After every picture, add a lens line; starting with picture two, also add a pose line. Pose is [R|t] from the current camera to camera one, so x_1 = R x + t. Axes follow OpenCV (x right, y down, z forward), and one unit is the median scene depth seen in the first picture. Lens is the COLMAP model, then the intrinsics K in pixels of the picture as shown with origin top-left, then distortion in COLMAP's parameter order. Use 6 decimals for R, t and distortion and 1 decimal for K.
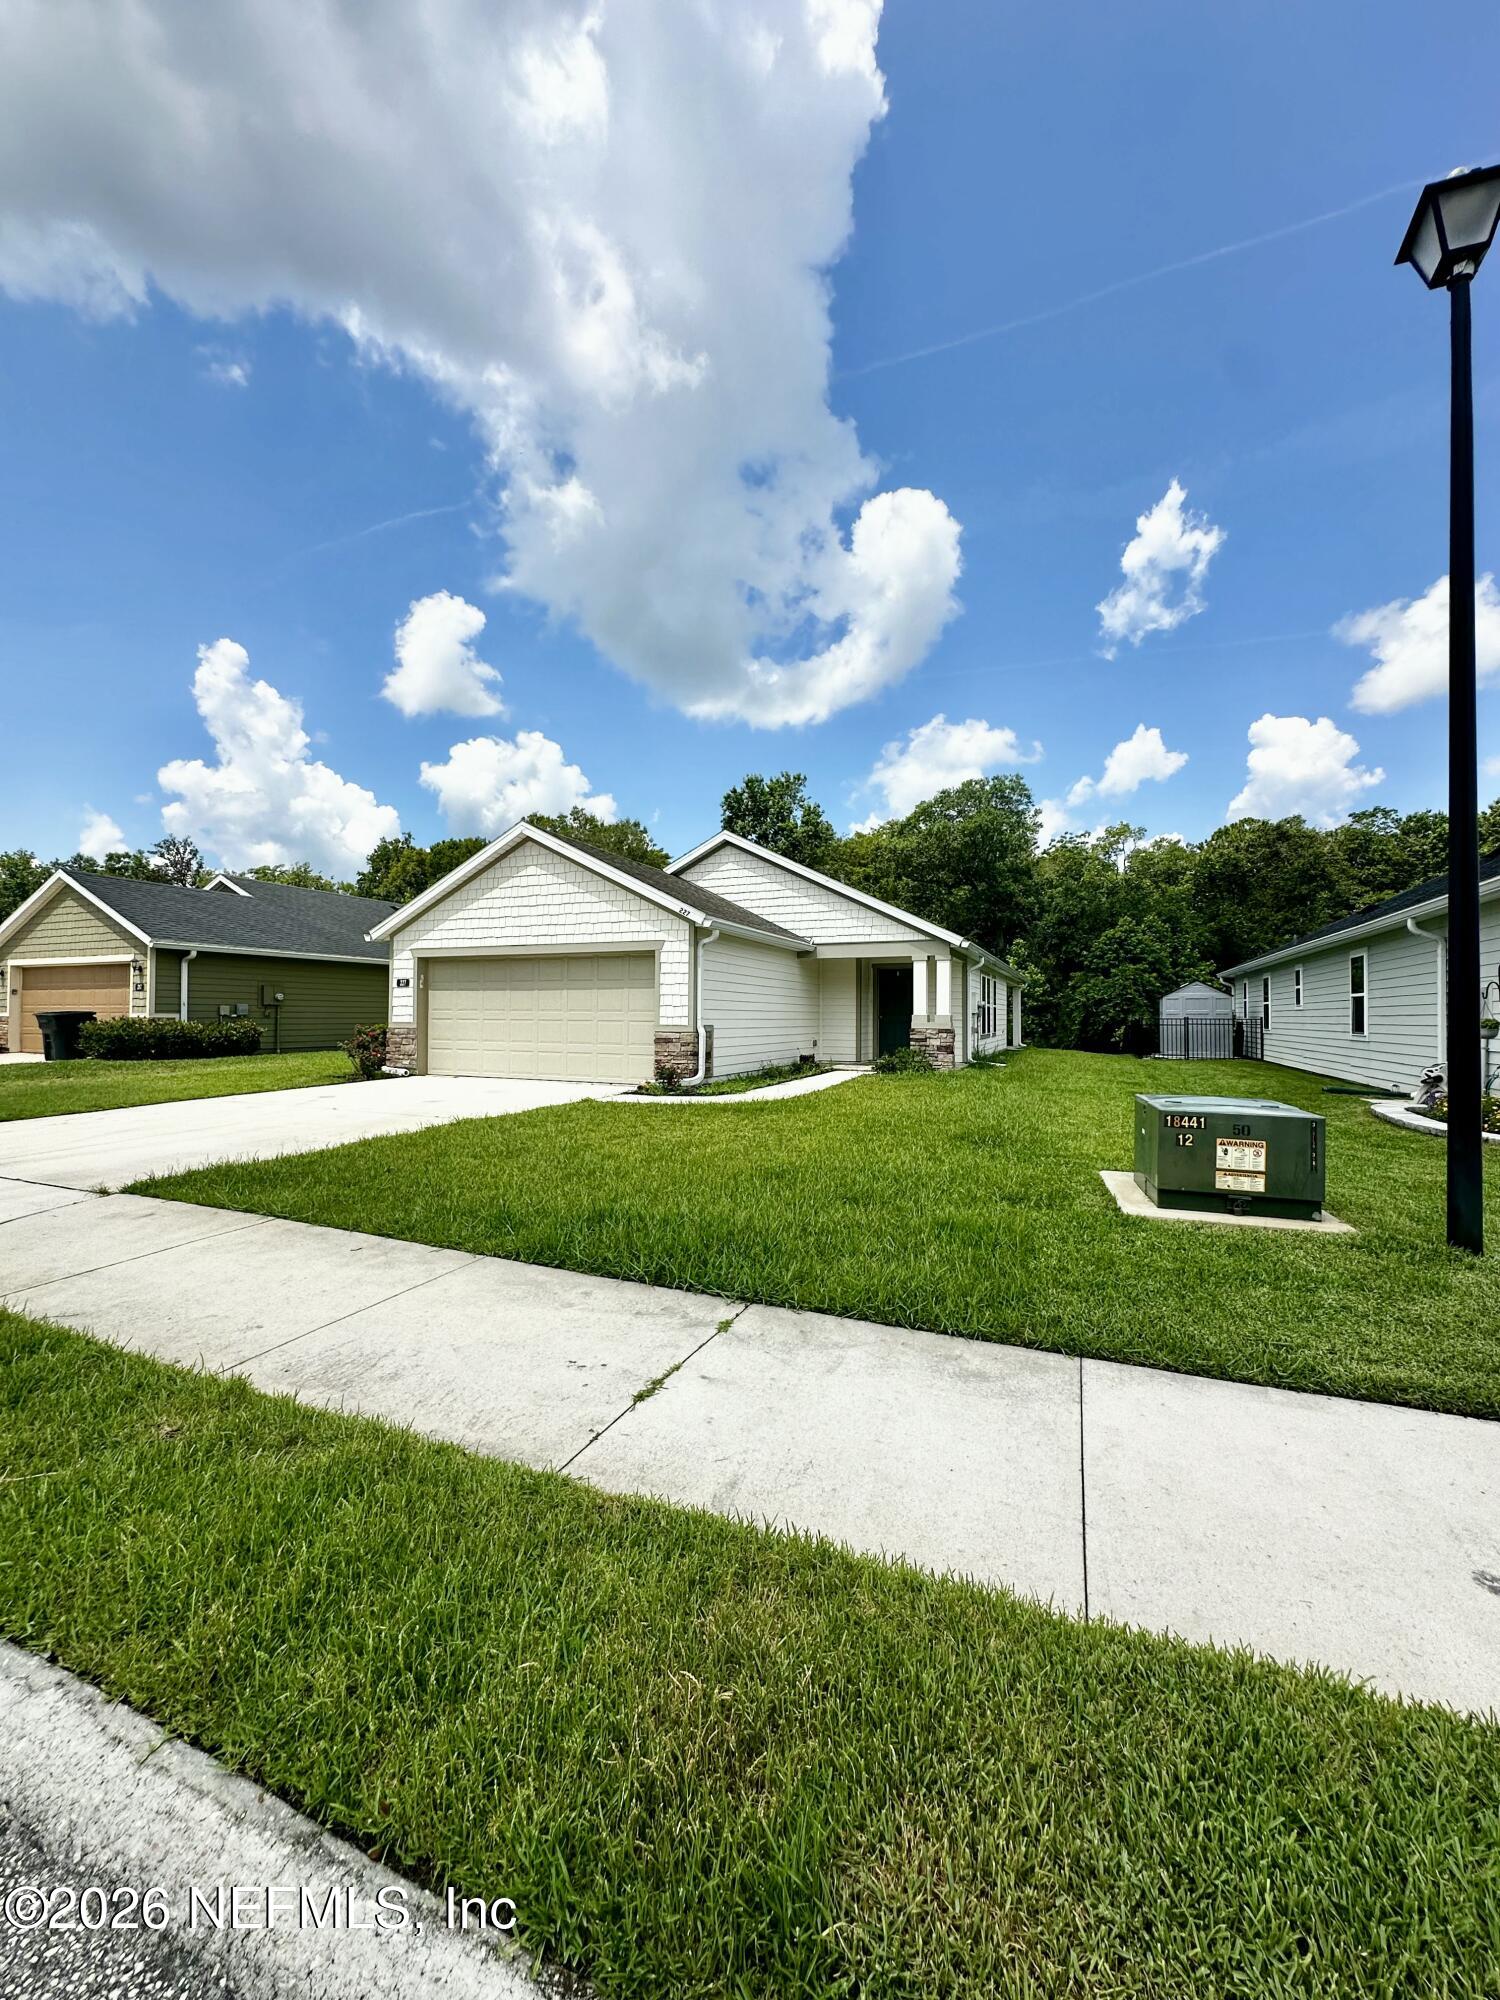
lens RADIAL K [[798.1, 0, 745.4], [0, 798.1, 999.0], [0, 0, 1]] dist [-0.008707, 0.002684]
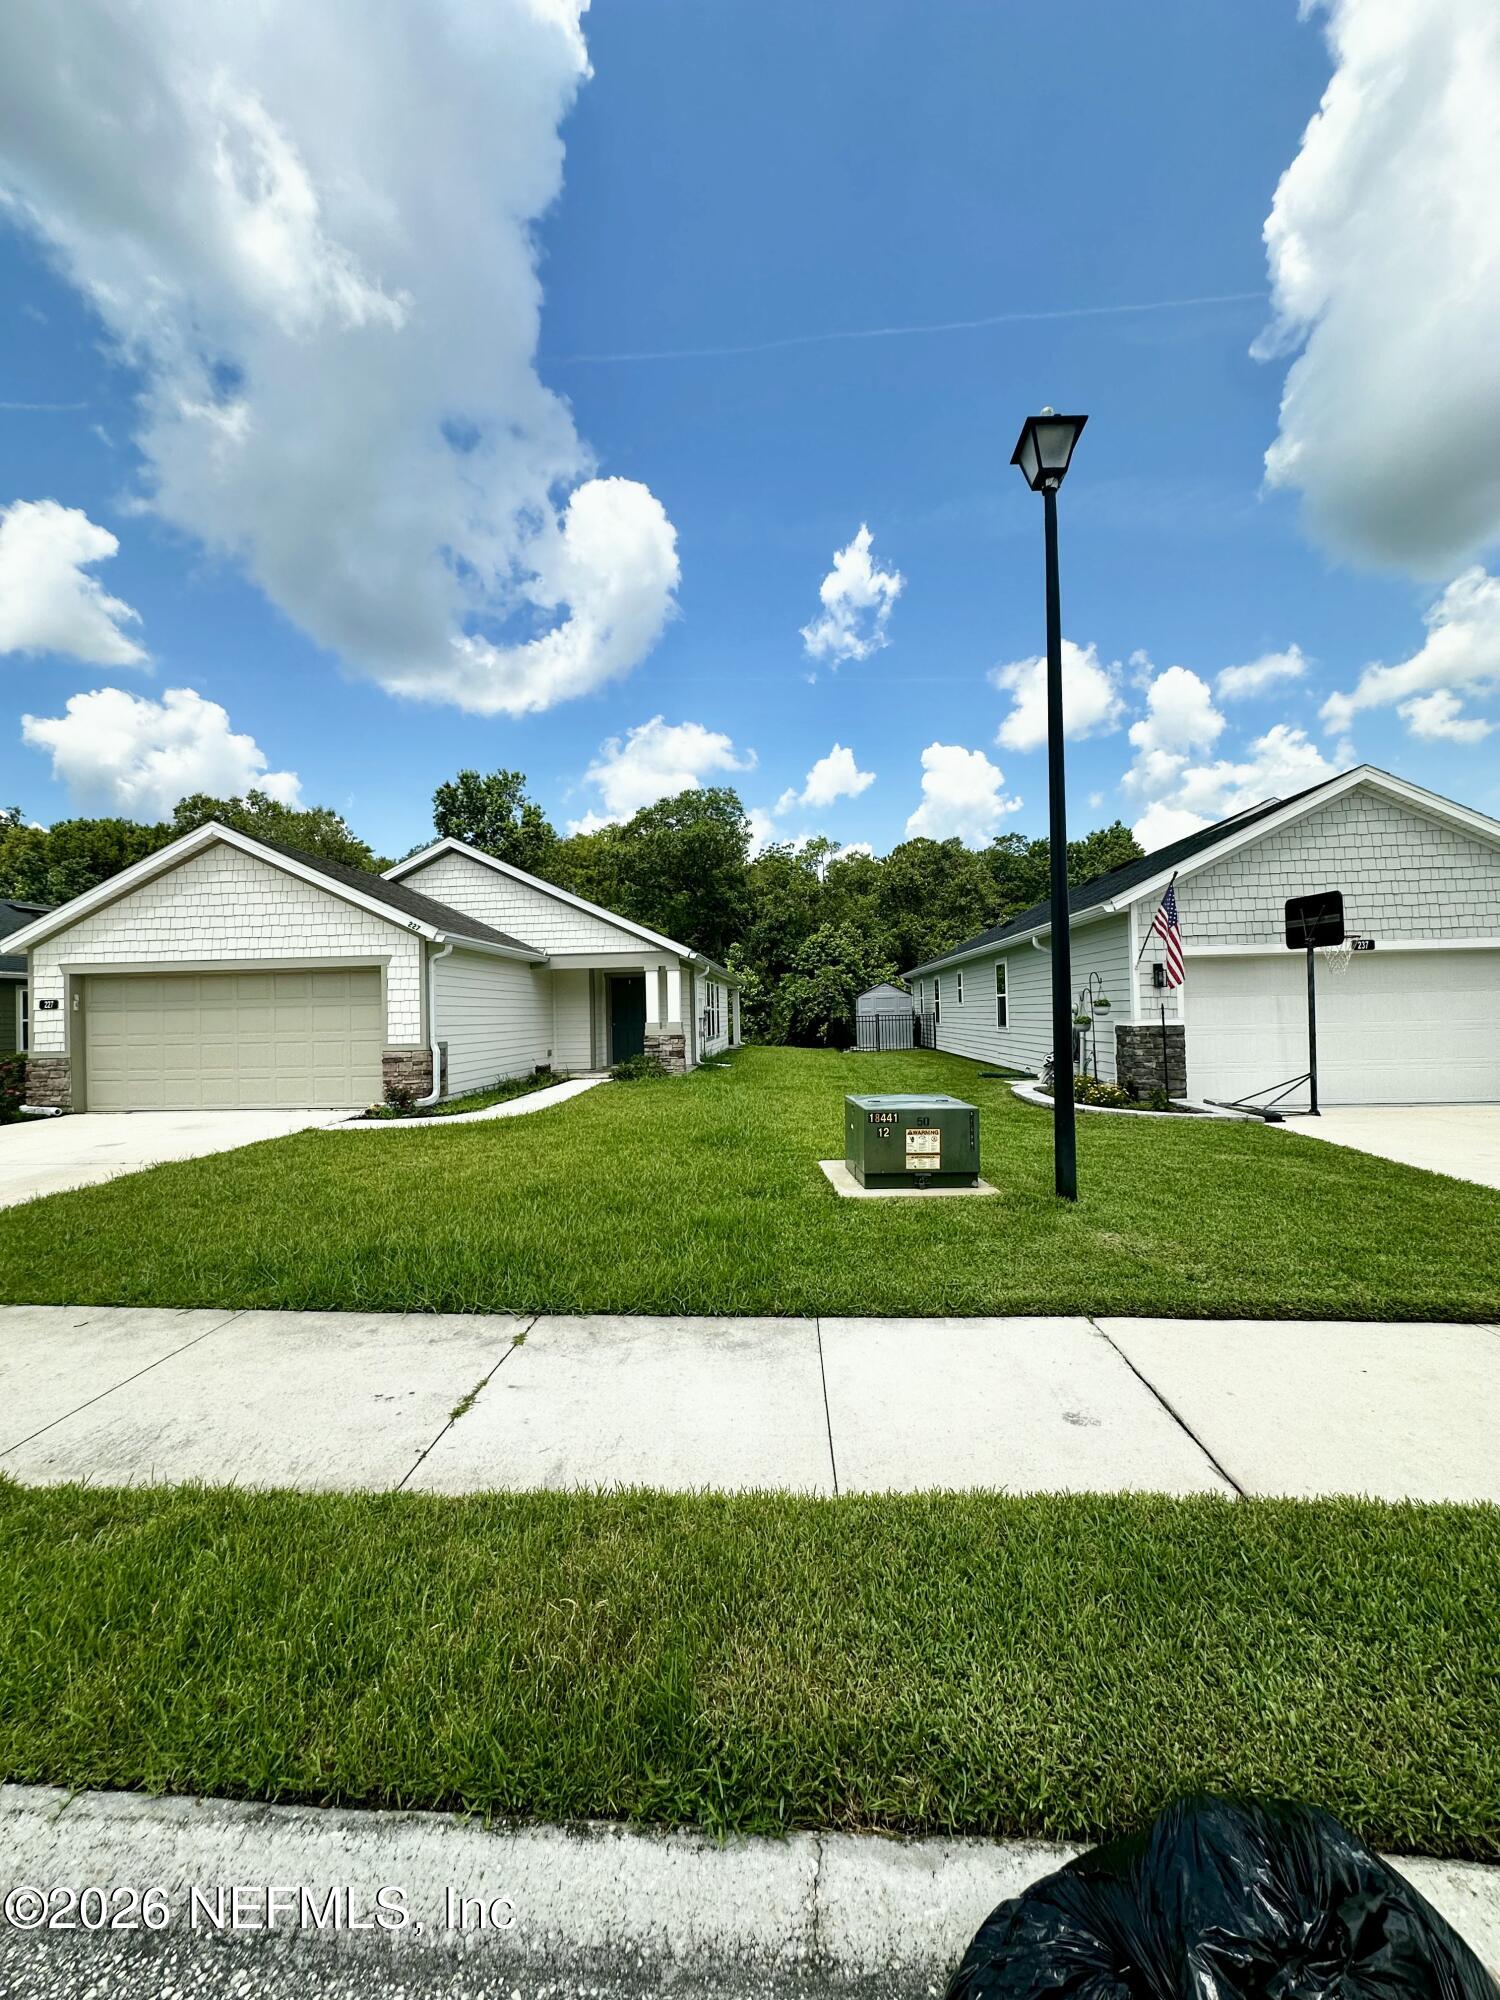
lens RADIAL K [[800.4, 0, 742.2], [0, 800.4, 998.2], [0, 0, 1]] dist [-0.004424, 0.000627]
pose [[0.942146, -0.021719, 0.334498, -0.024984], [0.021798, 0.999756, 0.003519, -0.015143], [-0.334493, 0.003976, 0.942390, -0.037911]]
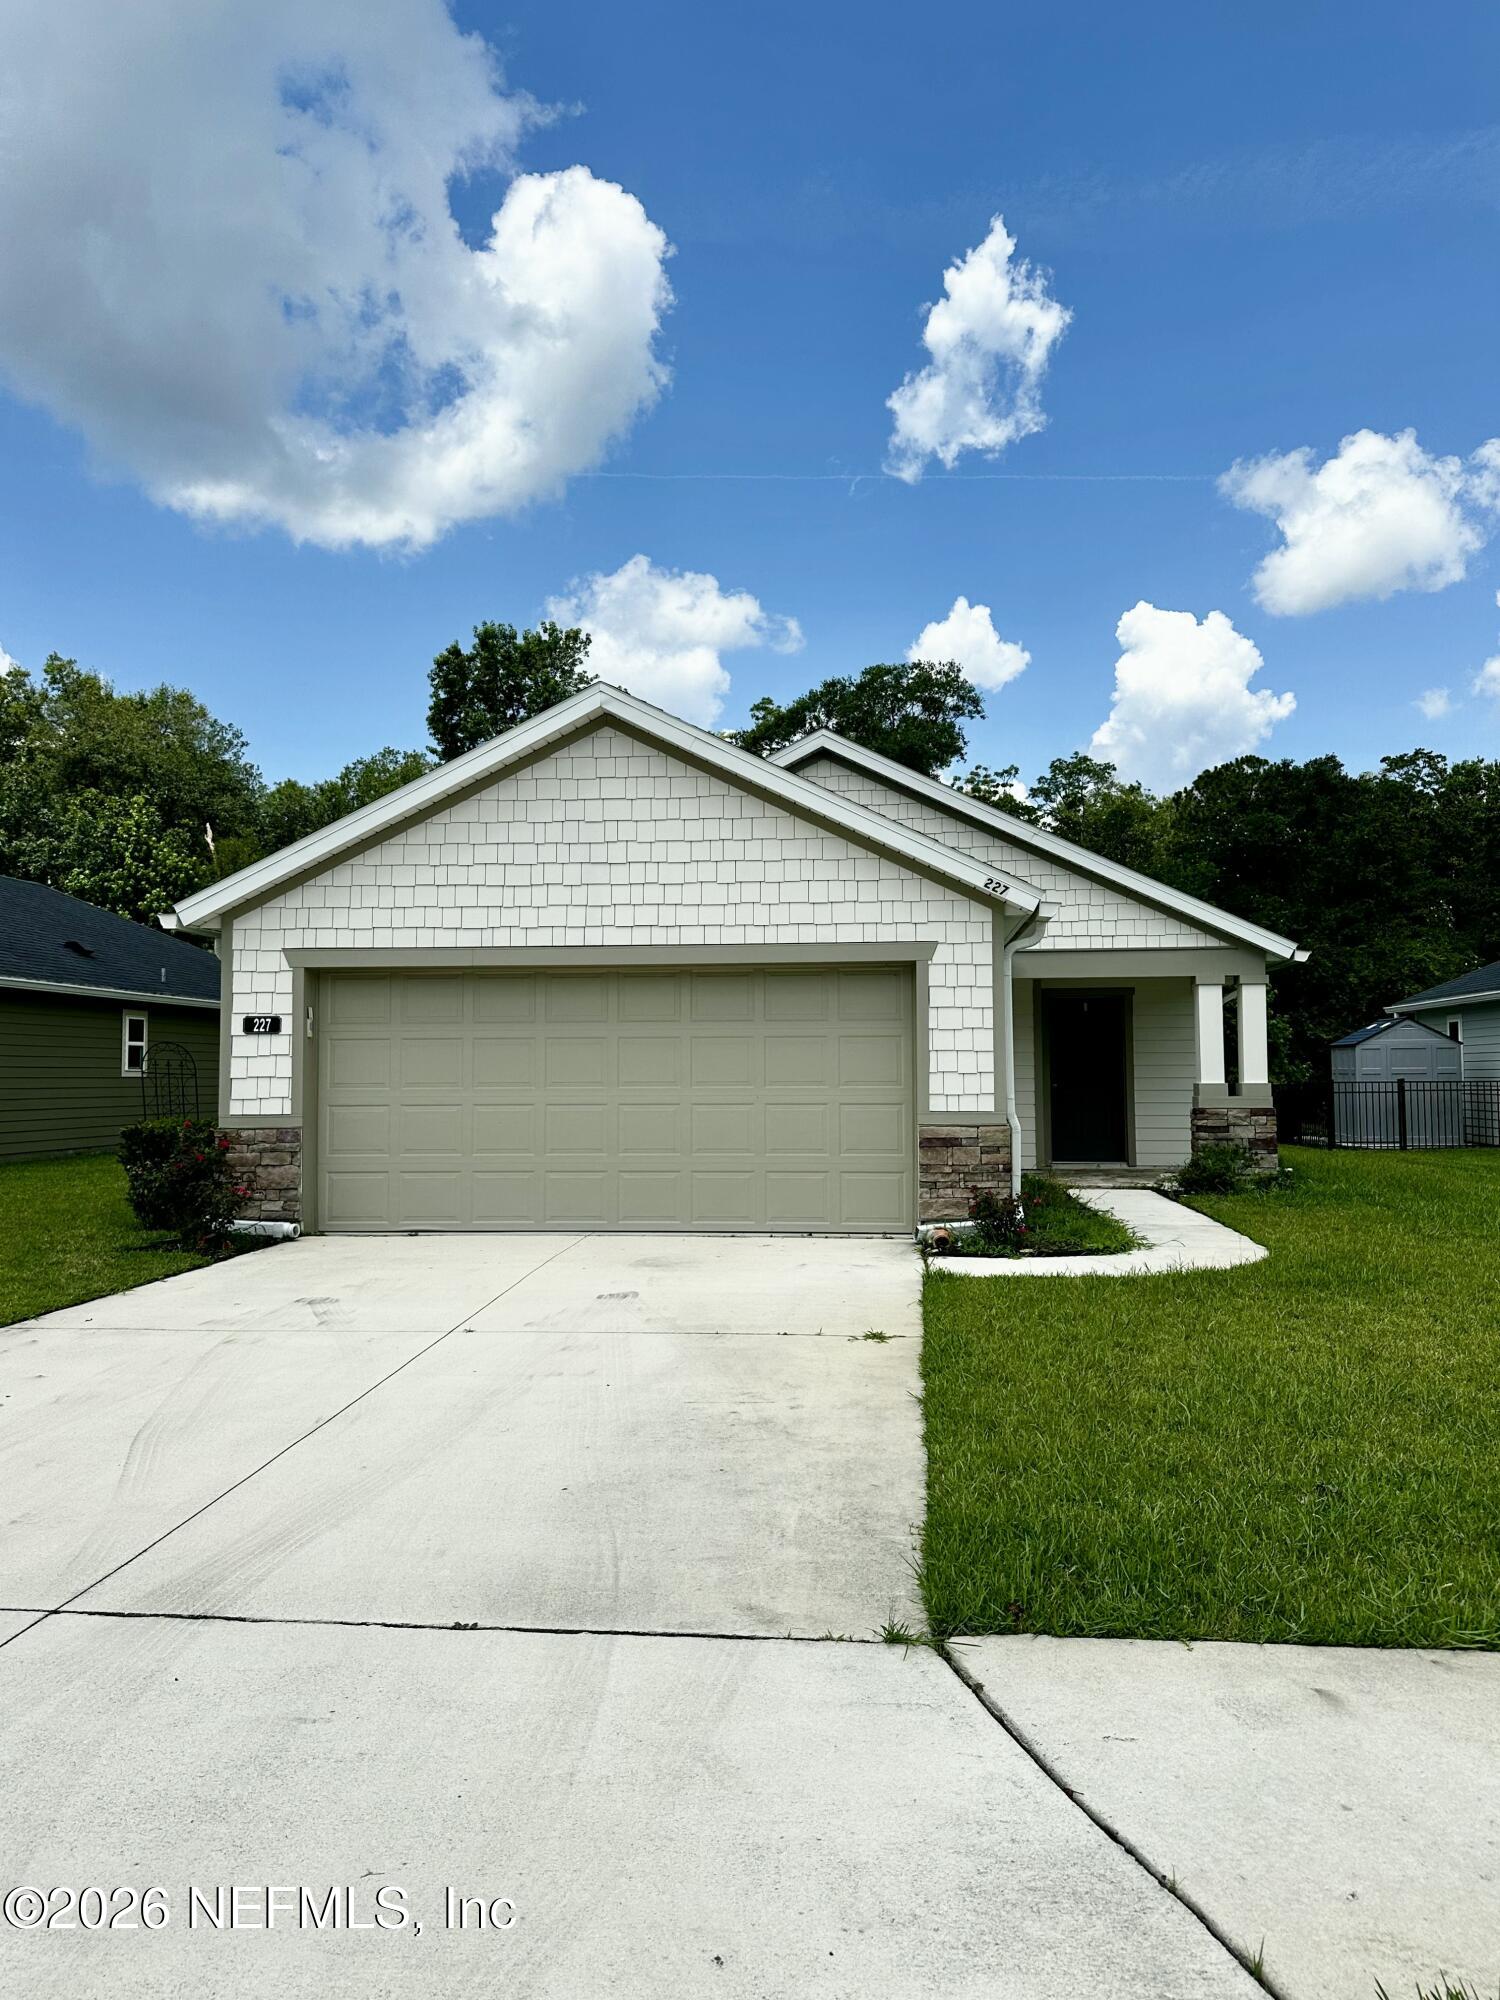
lens RADIAL K [[1444.6, 0, 716.3], [0, 1444.6, 957.8], [0, 0, 1]] dist [0.001868, 0.000063]
pose [[0.952219, 0.014649, 0.305063, -0.469776], [0.003875, 0.998189, -0.060026, -0.008976], [-0.305390, 0.058340, 0.950438, 0.168161]]
